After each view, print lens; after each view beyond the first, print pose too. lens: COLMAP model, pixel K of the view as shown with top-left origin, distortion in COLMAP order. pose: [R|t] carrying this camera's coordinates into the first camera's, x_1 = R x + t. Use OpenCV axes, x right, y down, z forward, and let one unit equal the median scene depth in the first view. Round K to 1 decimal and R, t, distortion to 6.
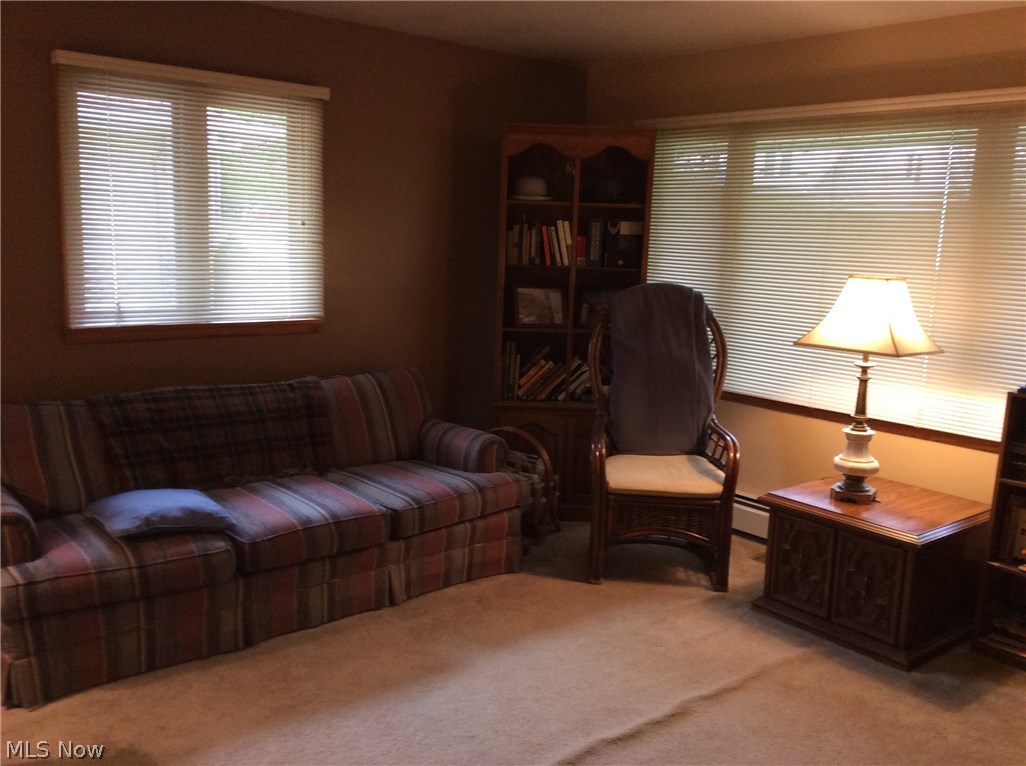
lens RADIAL K [[930.7, 0, 512.3], [0, 930.7, 388.7], [0, 0, 1]] dist [0.001160, 0.000000]
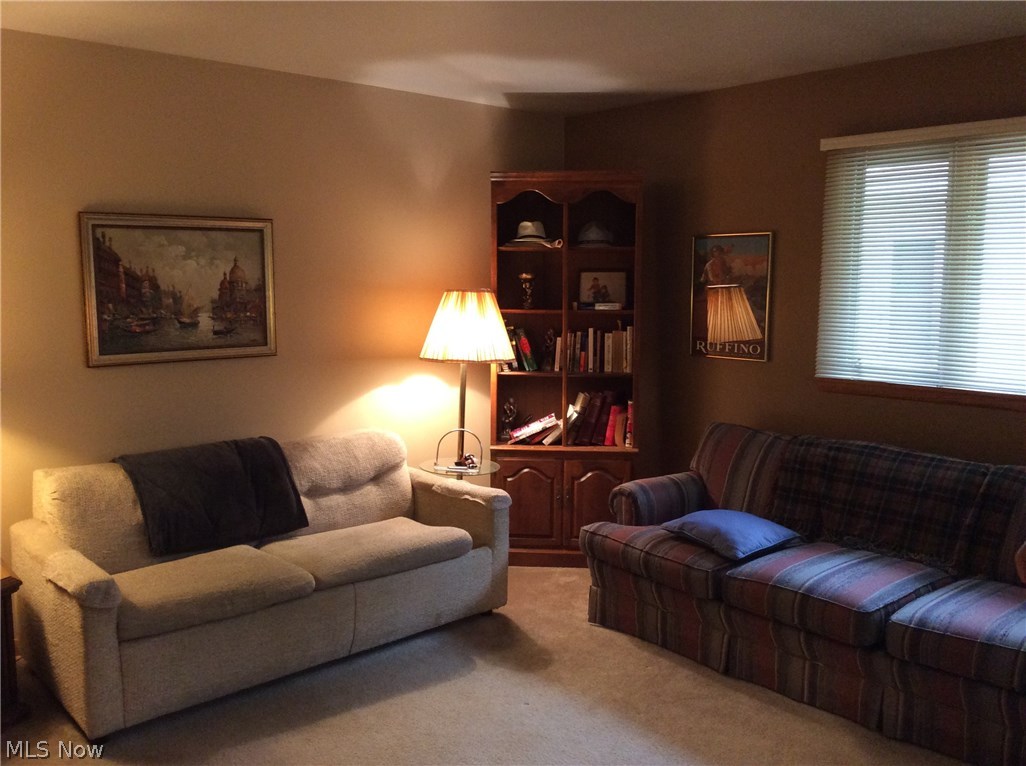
lens RADIAL K [[930.7, 0, 512.9], [0, 930.7, 378.8], [0, 0, 1]] dist [0.001160, 0.000000]
pose [[0.009423, 0.073714, -0.997235, 0.698060], [-0.172956, 0.982369, 0.070981, -0.081731], [0.984884, 0.171809, 0.022006, 0.634358]]
